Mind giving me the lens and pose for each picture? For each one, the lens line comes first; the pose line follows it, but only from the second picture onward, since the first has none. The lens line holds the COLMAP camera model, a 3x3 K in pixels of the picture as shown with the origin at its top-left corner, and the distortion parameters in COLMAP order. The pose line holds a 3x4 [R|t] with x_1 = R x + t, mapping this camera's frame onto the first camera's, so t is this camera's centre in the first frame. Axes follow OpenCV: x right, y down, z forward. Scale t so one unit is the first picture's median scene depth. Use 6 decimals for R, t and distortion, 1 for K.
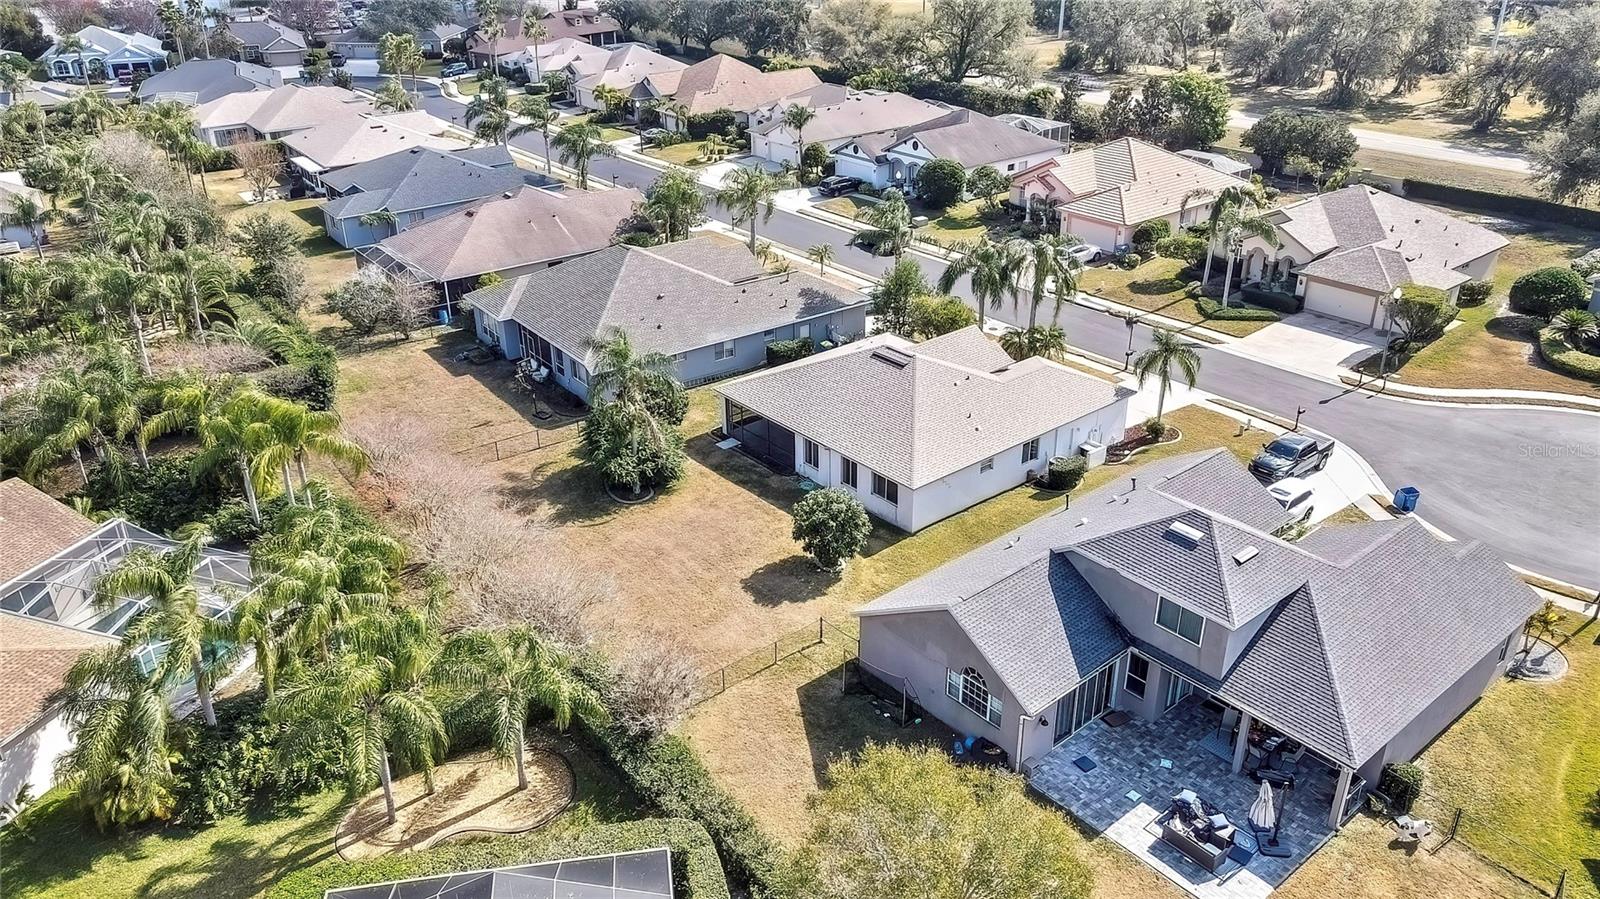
lens RADIAL K [[1179.7, 0, 800.0], [0, 1179.7, 449.5], [0, 0, 1]] dist [-0.007686, 0.036609]
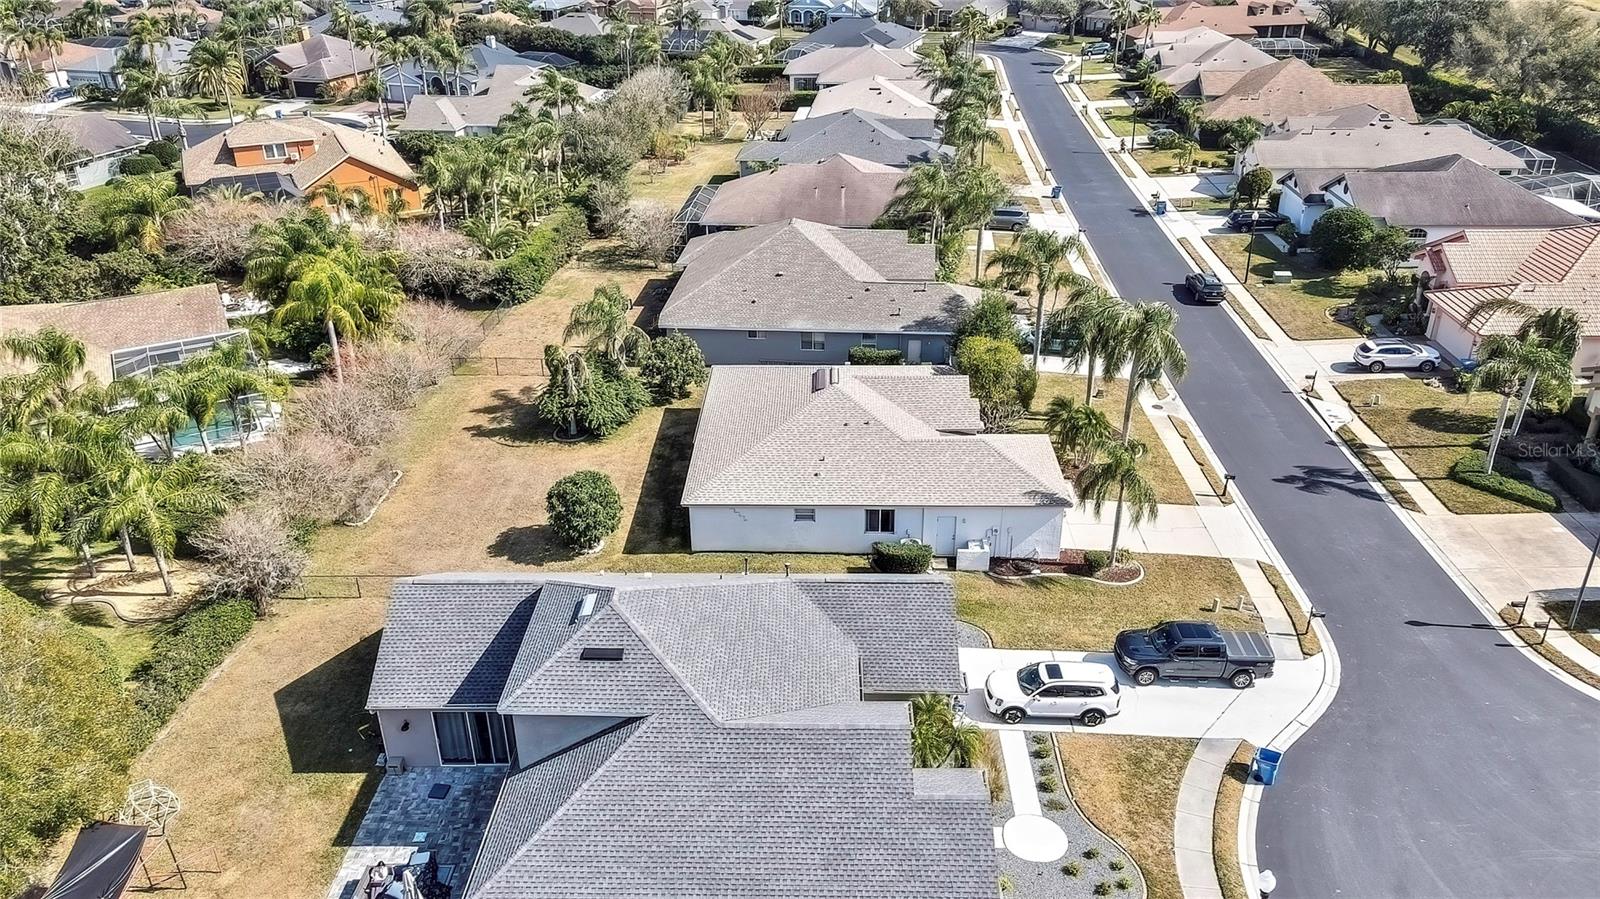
lens RADIAL K [[1179.7, 0, 800.0], [0, 1179.7, 449.5], [0, 0, 1]] dist [-0.007686, 0.036609]
pose [[0.751947, 0.300311, -0.586847, 0.523085], [-0.291906, 0.949861, 0.112048, -0.104170], [0.591072, 0.087050, 0.801908, 0.218482]]
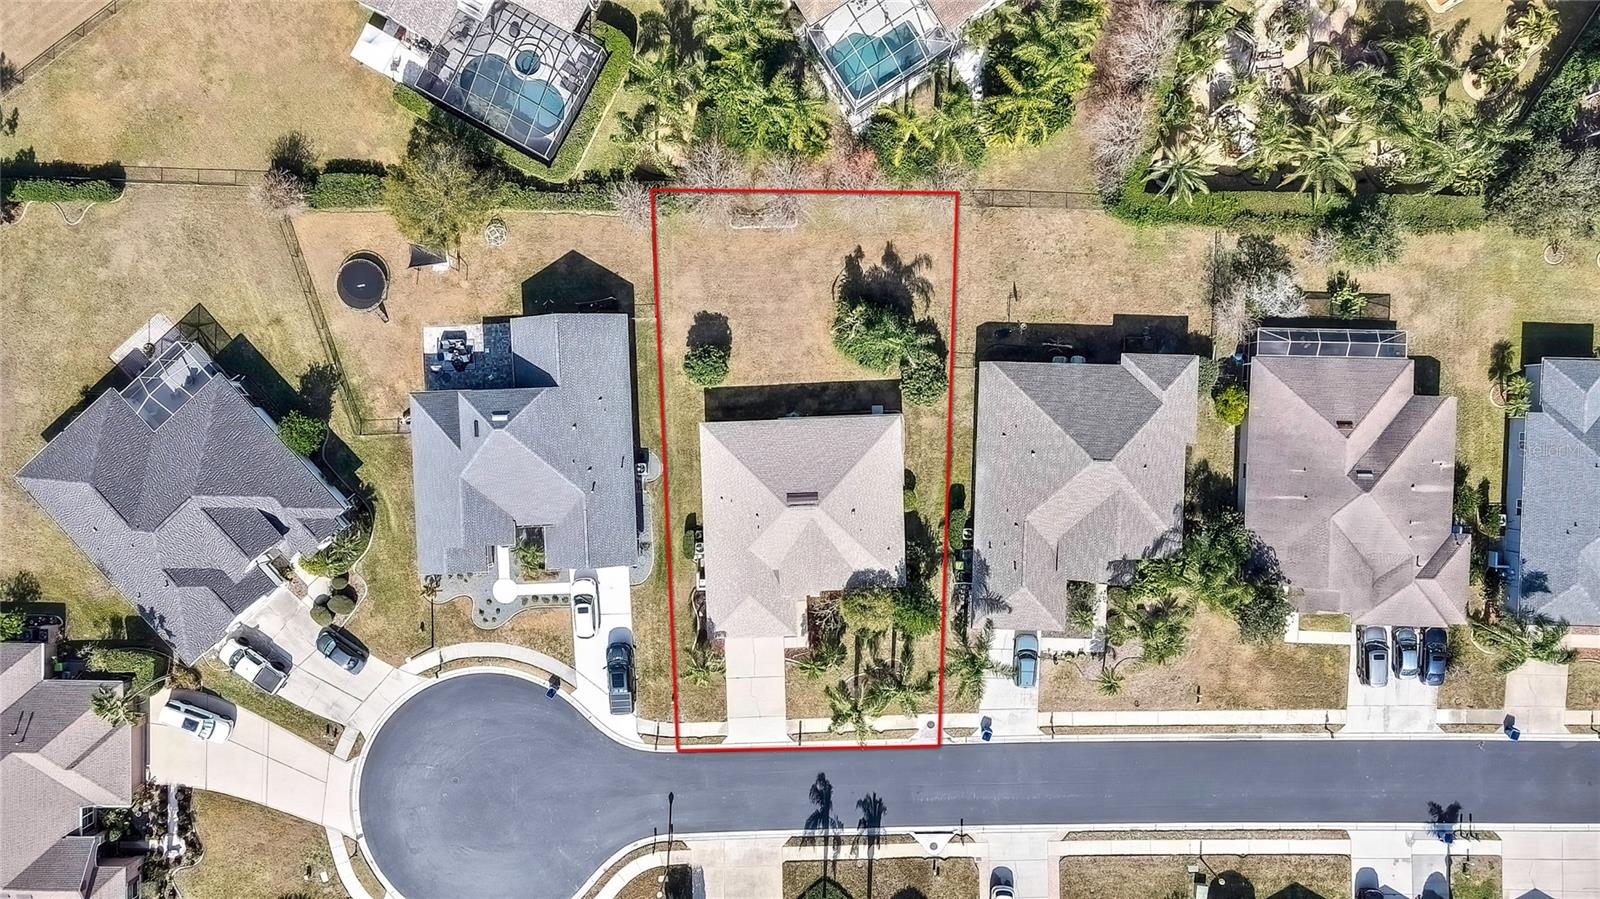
lens RADIAL K [[1179.7, 0, 800.0], [0, 1179.7, 449.5], [0, 0, 1]] dist [-0.007686, 0.036609]
pose [[-0.610527, 0.790266, 0.052302, -0.036771], [-0.328409, -0.312701, 0.891272, -1.133289], [0.720697, 0.526969, 0.450443, 0.265877]]
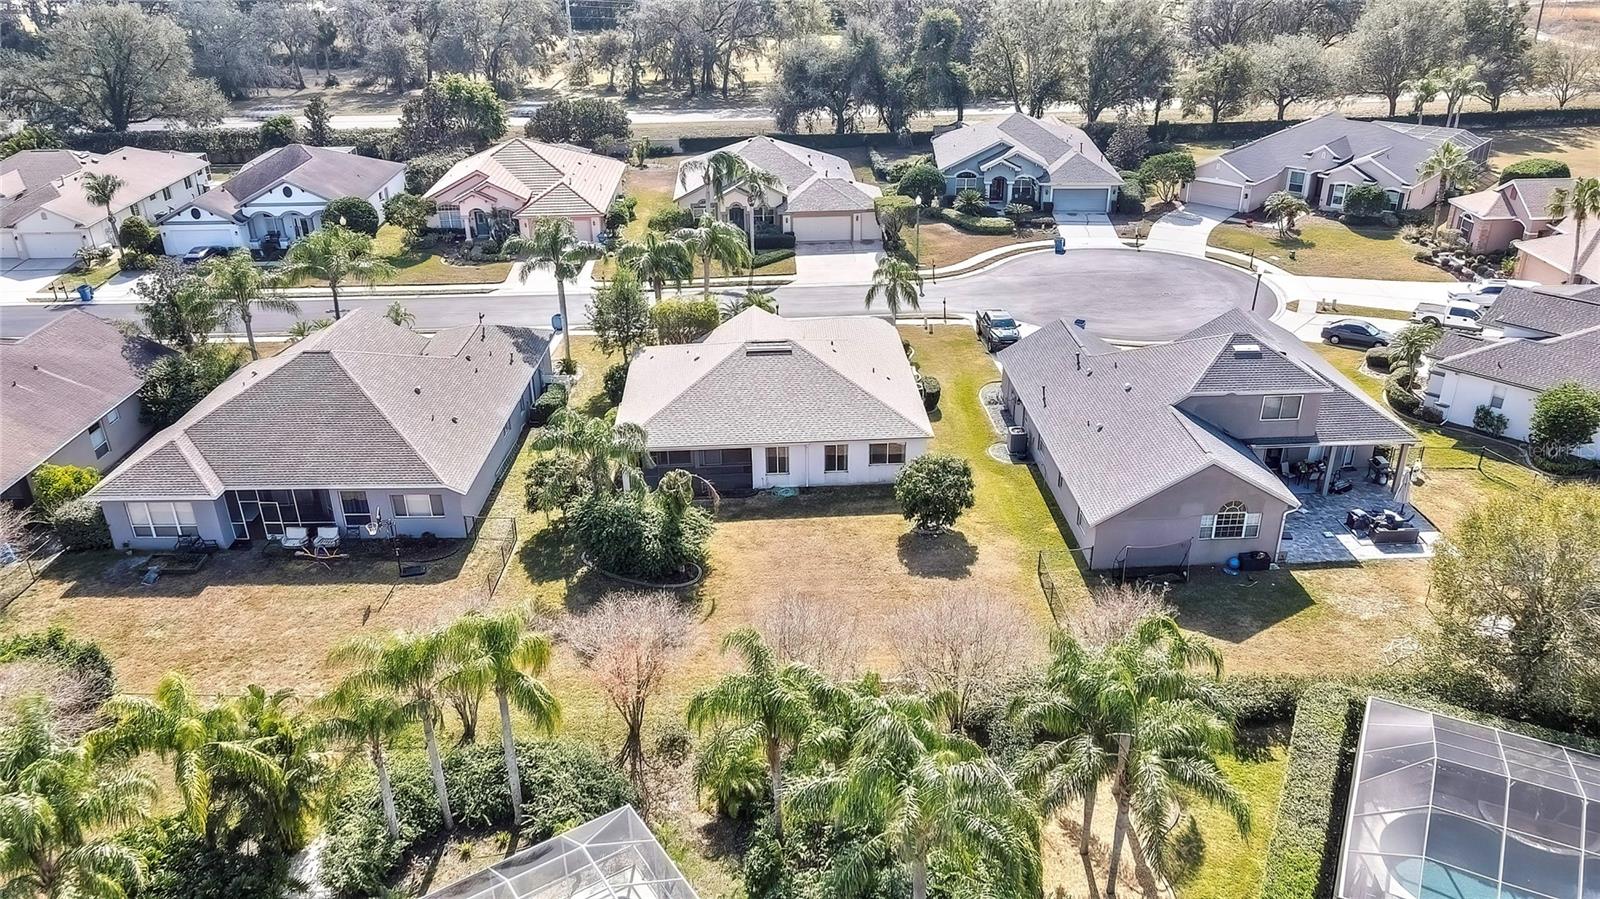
lens RADIAL K [[1179.7, 0, 800.0], [0, 1179.7, 449.5], [0, 0, 1]] dist [-0.007686, 0.036609]
pose [[0.601872, -0.352679, 0.716497, -0.547449], [0.362061, 0.920200, 0.148807, -0.116431], [-0.711802, 0.169853, 0.681534, 0.268216]]
